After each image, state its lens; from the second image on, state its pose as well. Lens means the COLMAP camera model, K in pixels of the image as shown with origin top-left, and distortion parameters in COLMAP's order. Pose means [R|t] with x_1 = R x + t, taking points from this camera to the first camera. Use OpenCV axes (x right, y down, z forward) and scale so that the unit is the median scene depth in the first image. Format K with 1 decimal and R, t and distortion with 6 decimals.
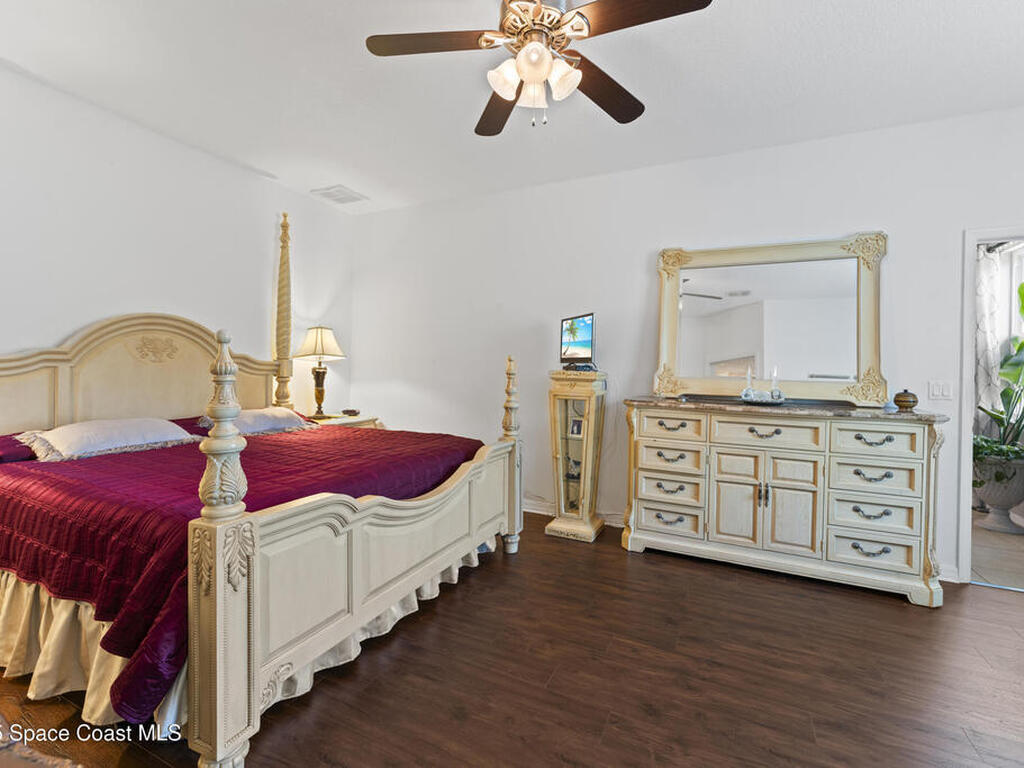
lens RADIAL K [[456.1, 0, 507.1], [0, 456.1, 375.4], [0, 0, 1]] dist [-0.002619, -0.000117]
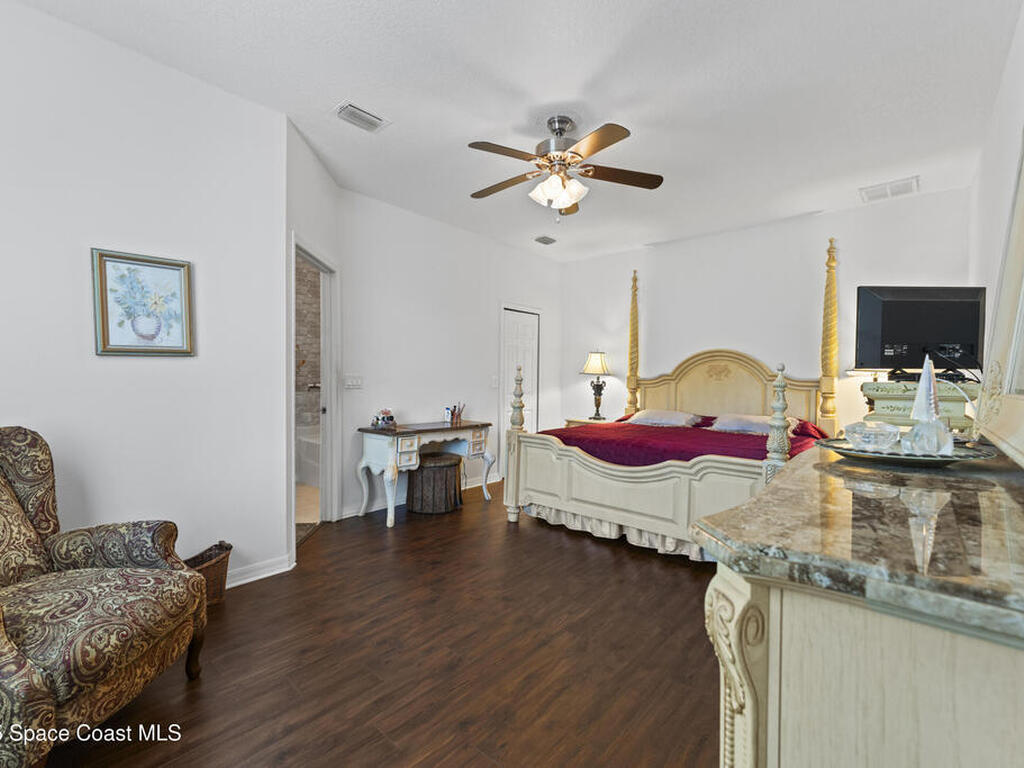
lens RADIAL K [[456.9, 0, 512.4], [0, 456.9, 381.6], [0, 0, 1]] dist [-0.002388, -0.000288]
pose [[-0.265035, -0.015746, -0.964110, 1.017599], [-0.023692, 0.999671, -0.009814, 0.008747], [0.963948, 0.020240, -0.265321, 0.791583]]
